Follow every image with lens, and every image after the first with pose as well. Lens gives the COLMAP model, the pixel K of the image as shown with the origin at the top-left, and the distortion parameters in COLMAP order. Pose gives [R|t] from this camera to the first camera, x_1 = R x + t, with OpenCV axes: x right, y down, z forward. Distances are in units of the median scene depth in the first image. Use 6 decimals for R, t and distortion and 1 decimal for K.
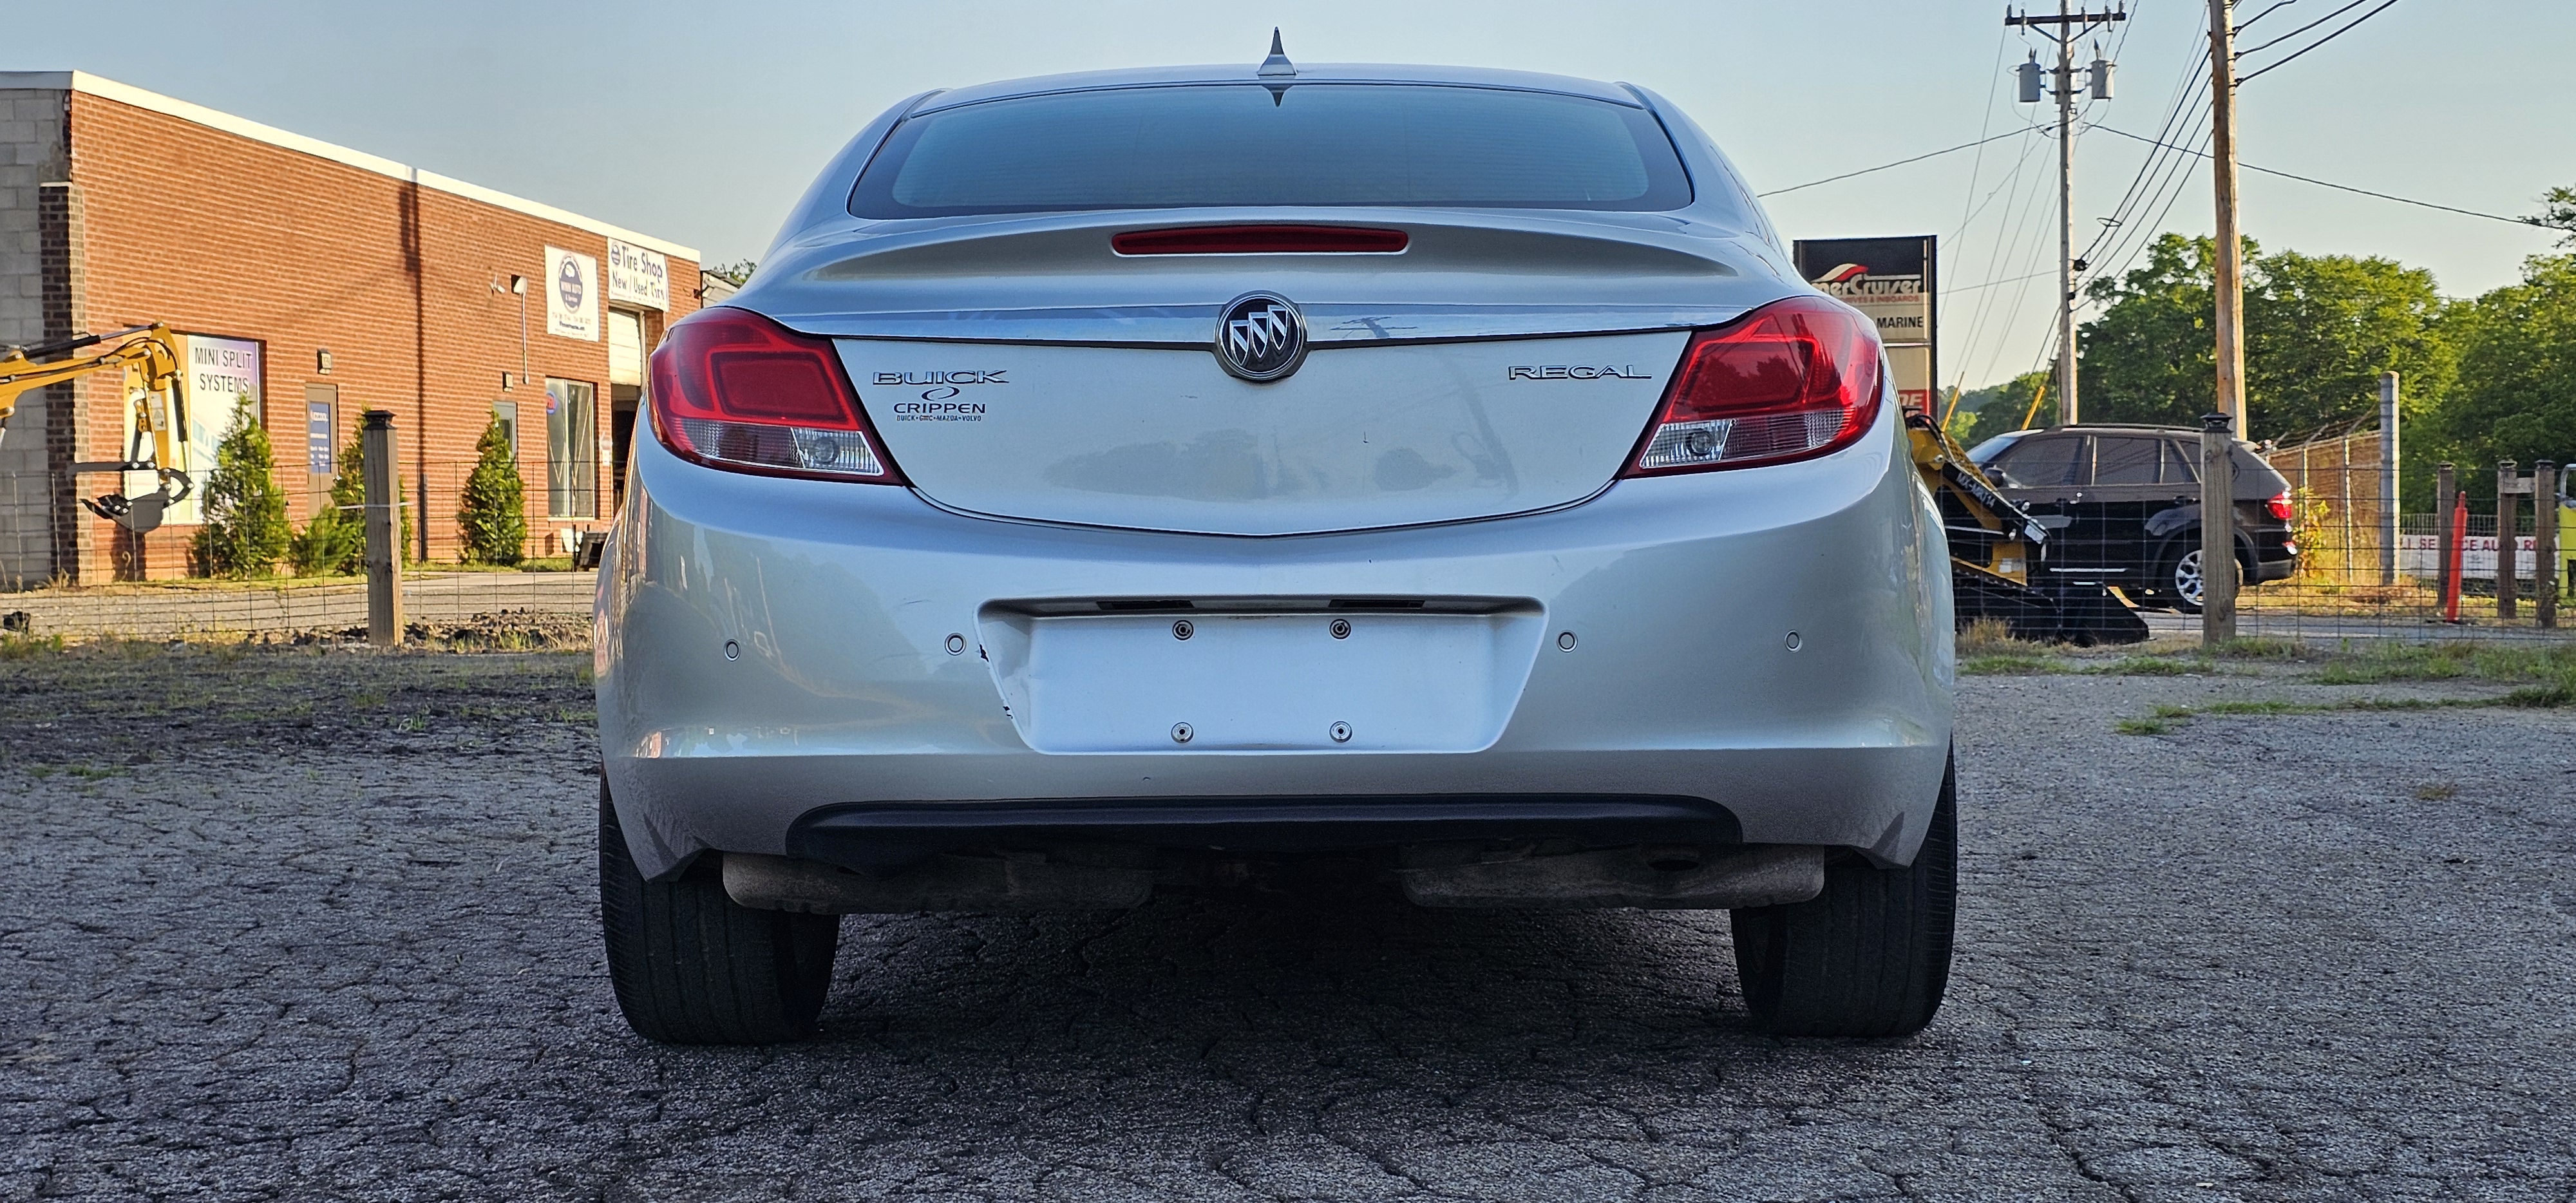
lens RADIAL K [[3569.6, 0, 1319.2], [0, 3569.6, 599.8], [0, 0, 1]] dist [0.165096, -0.634543]
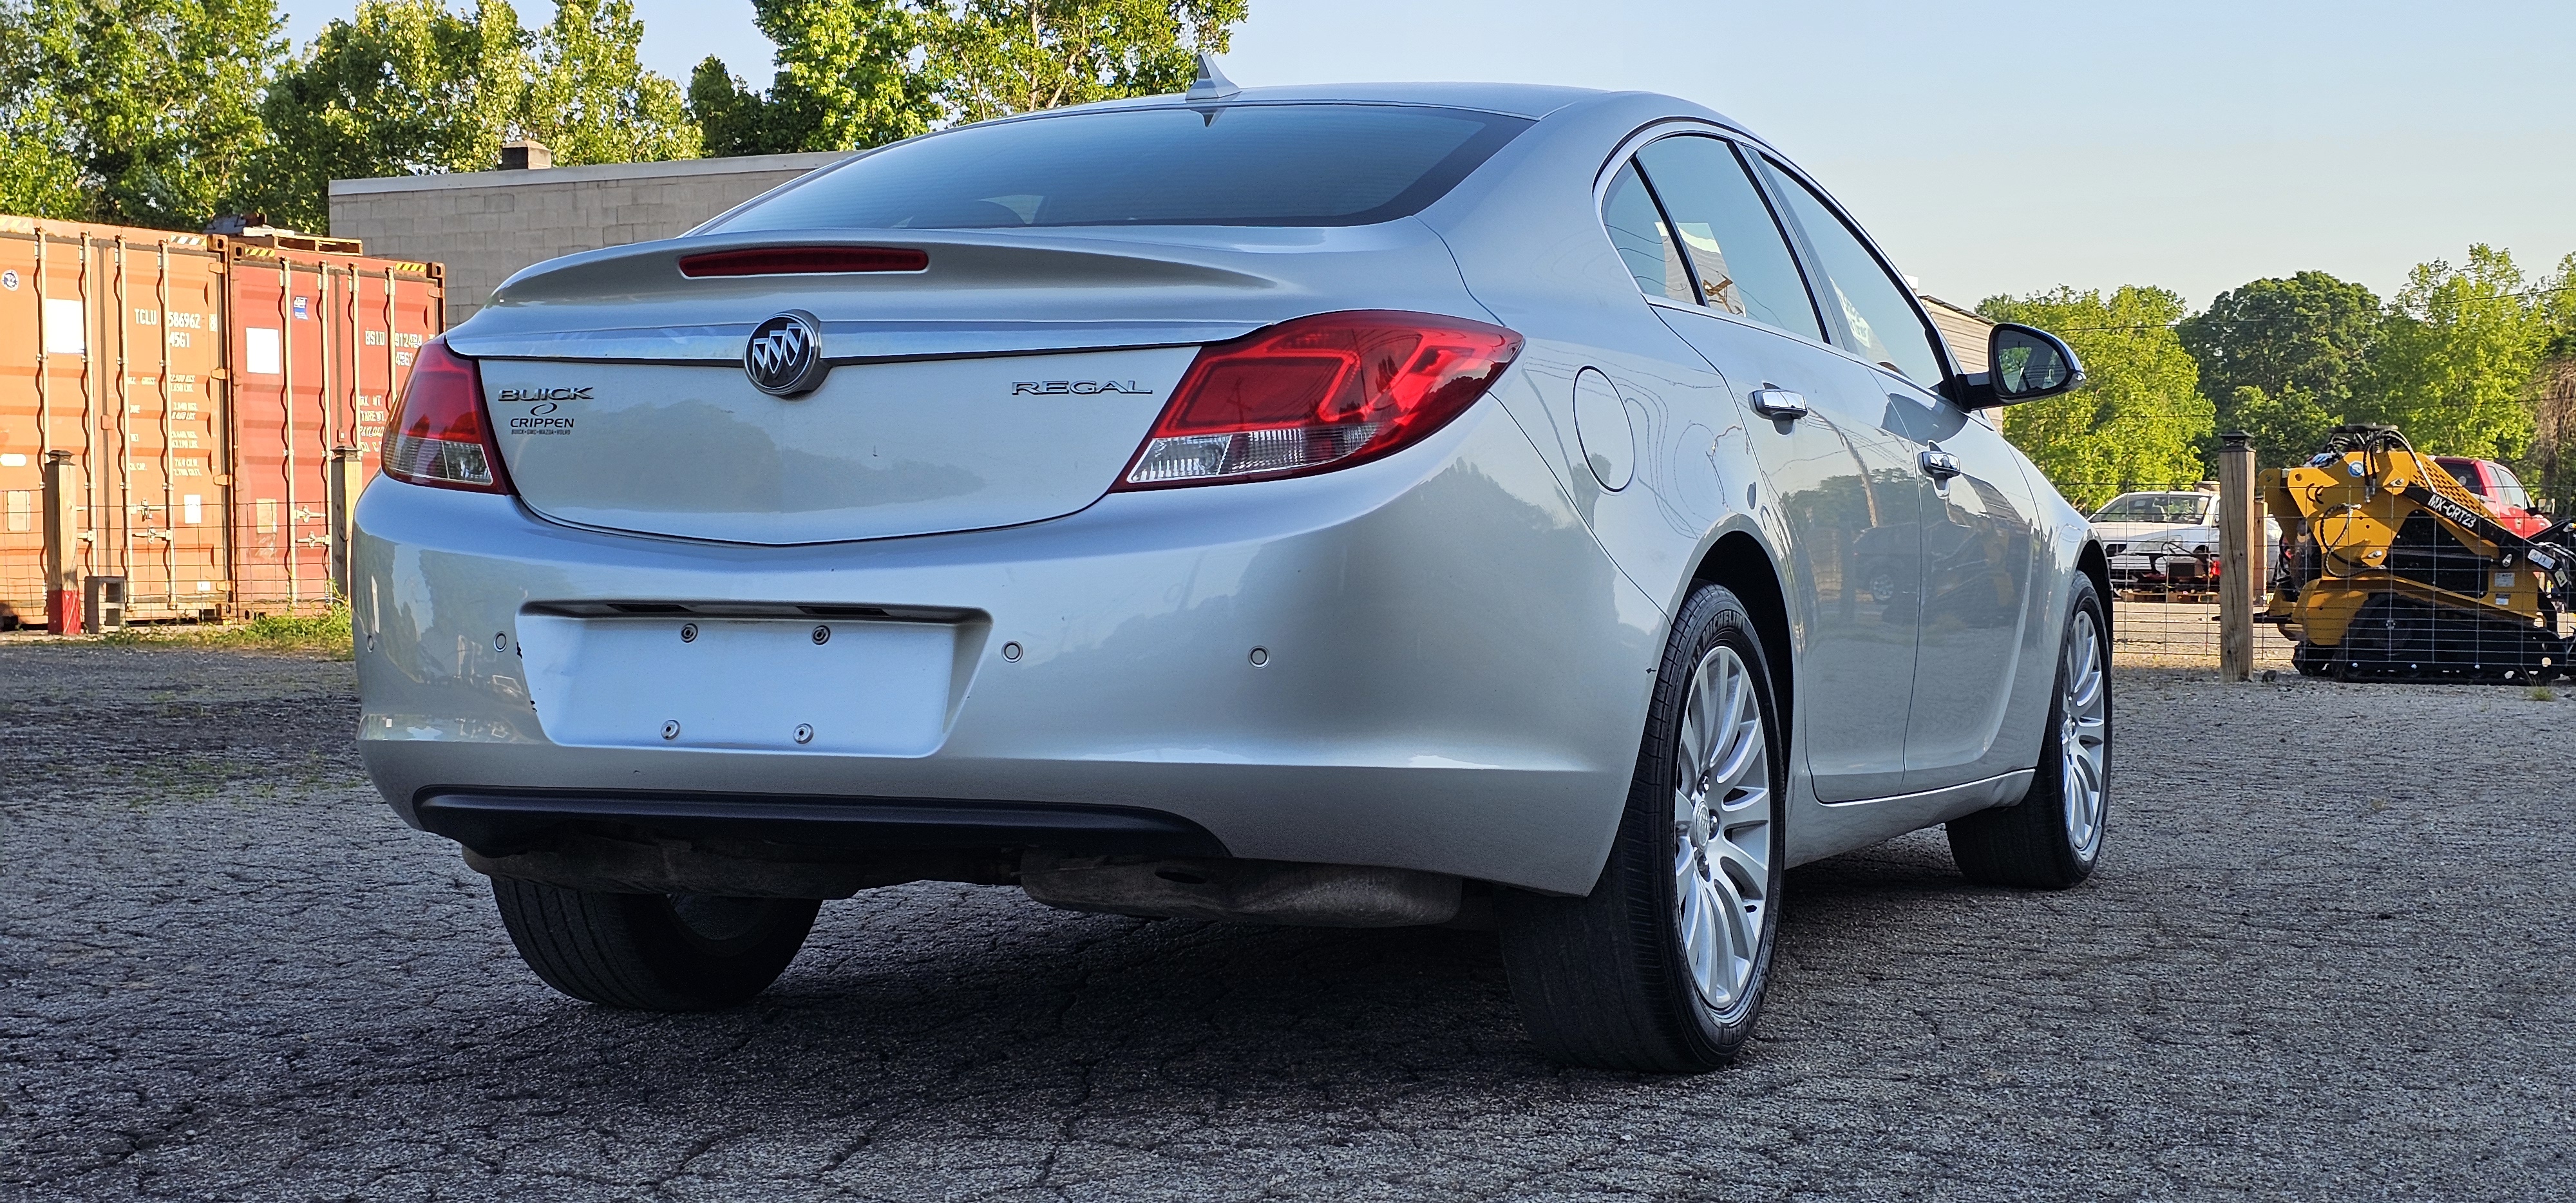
lens RADIAL K [[3536.7, 0, 1306.1], [0, 3536.7, 682.7], [0, 0, 1]] dist [0.210924, -0.622603]
pose [[0.924032, 0.025171, -0.381486, 0.498967], [-0.018781, 0.999614, 0.020465, -0.001655], [0.381854, -0.011745, 0.924148, 0.091847]]
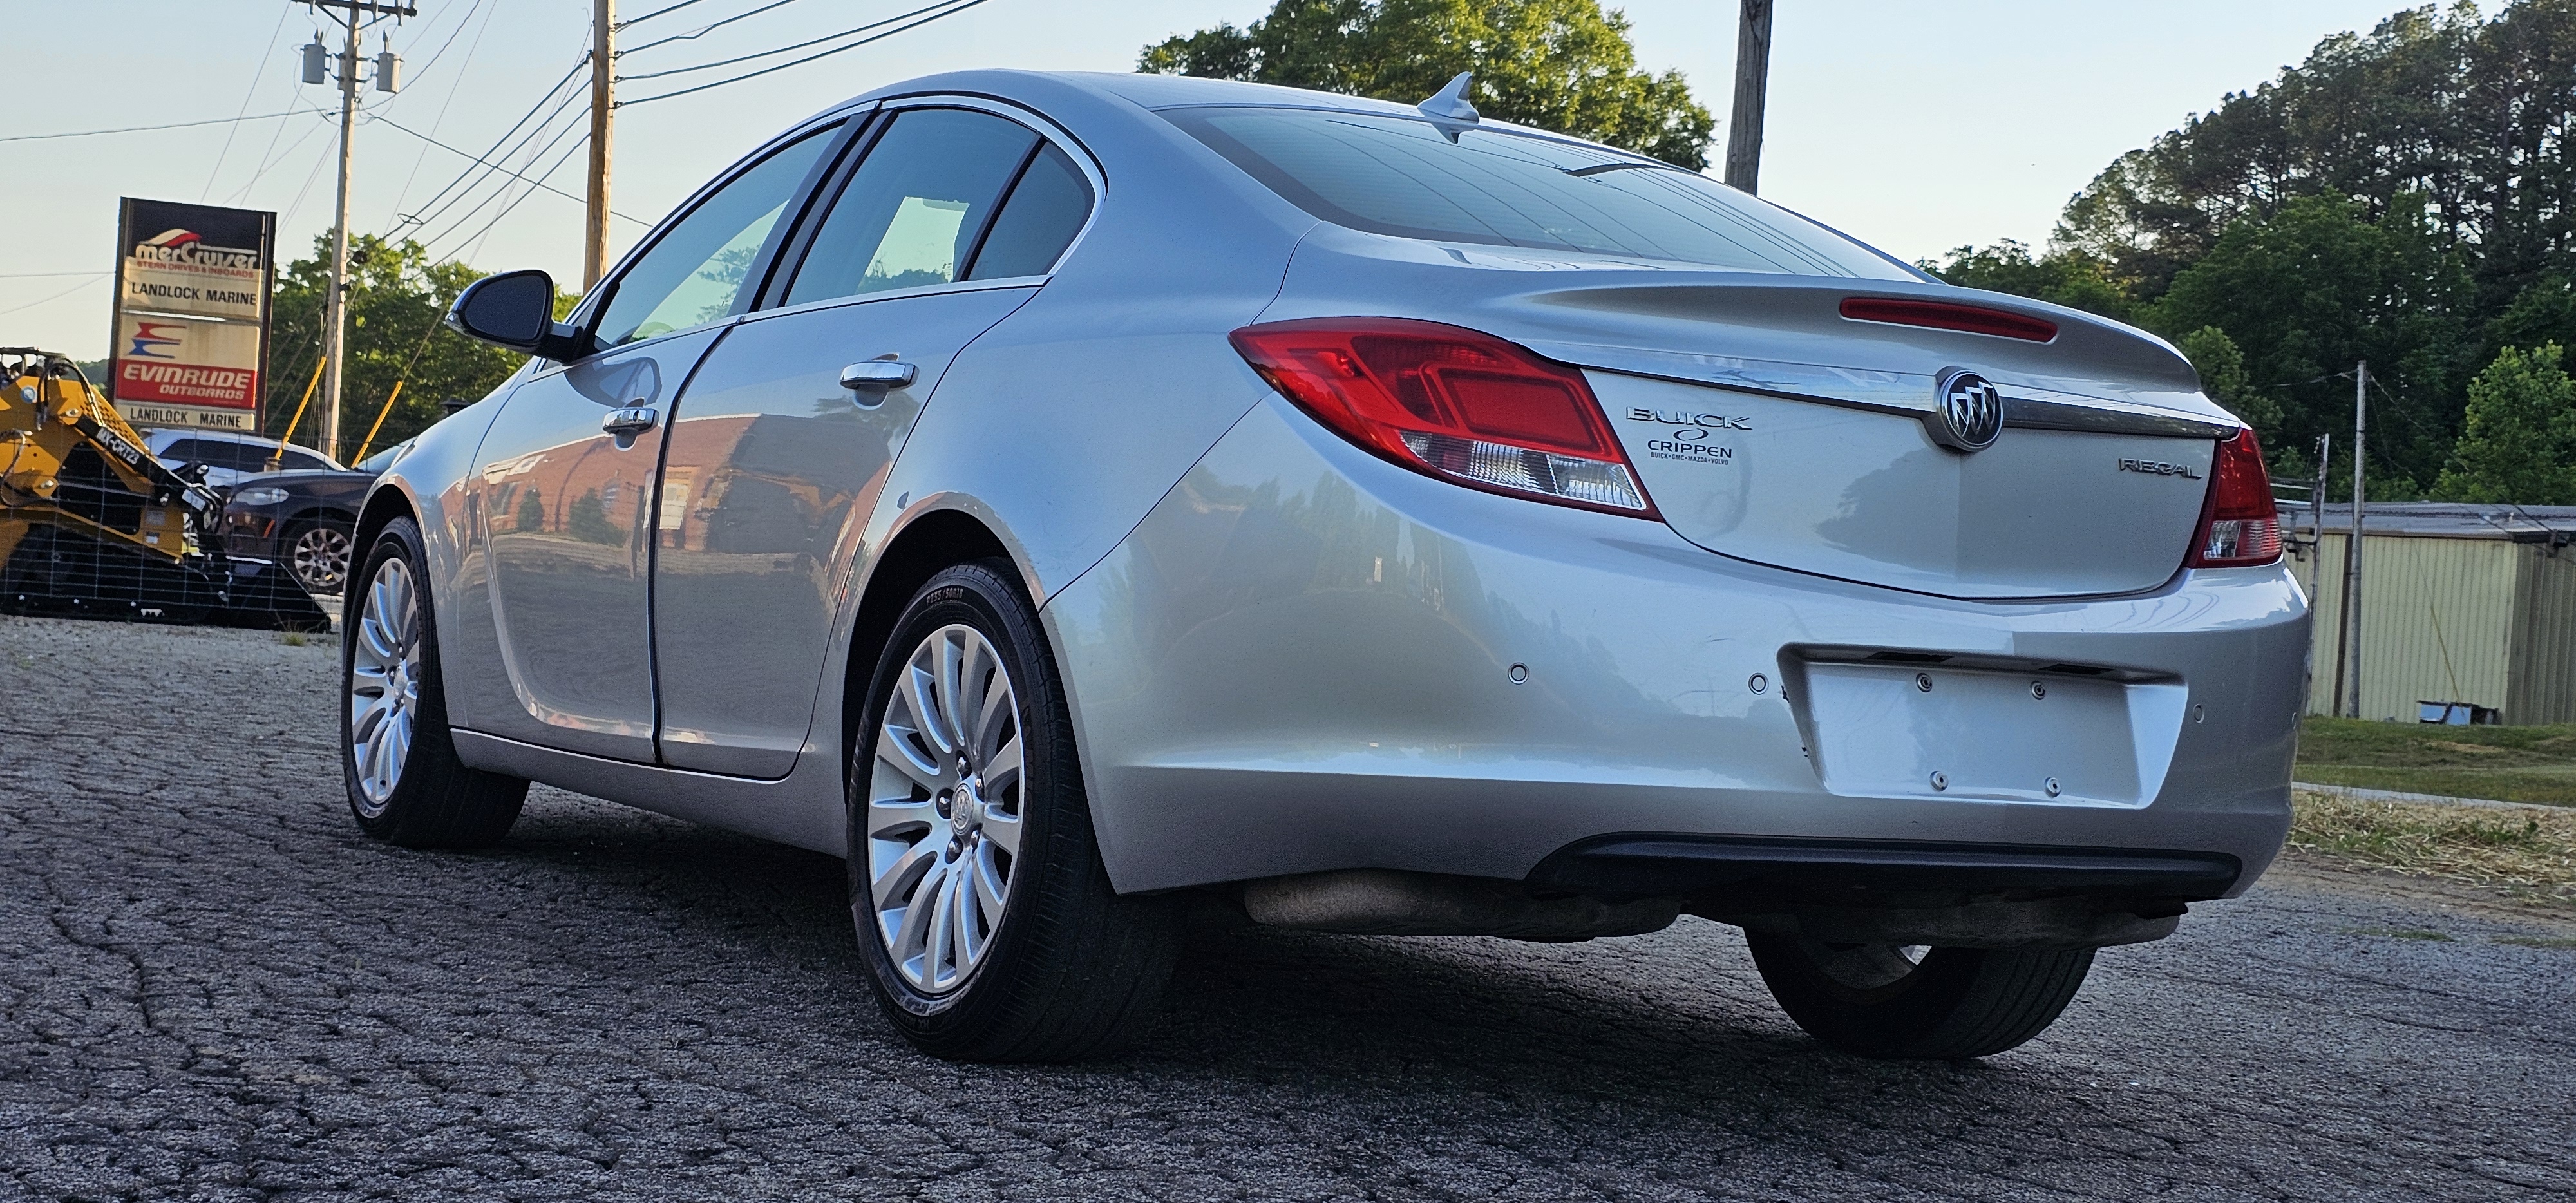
lens RADIAL K [[3536.7, 0, 1306.1], [0, 3536.7, 682.7], [0, 0, 1]] dist [0.210924, -0.622603]
pose [[0.860807, 0.059879, 0.505396, -0.684867], [-0.071563, 0.997429, 0.003712, 0.016674], [-0.503875, -0.039363, 0.862879, 0.170030]]
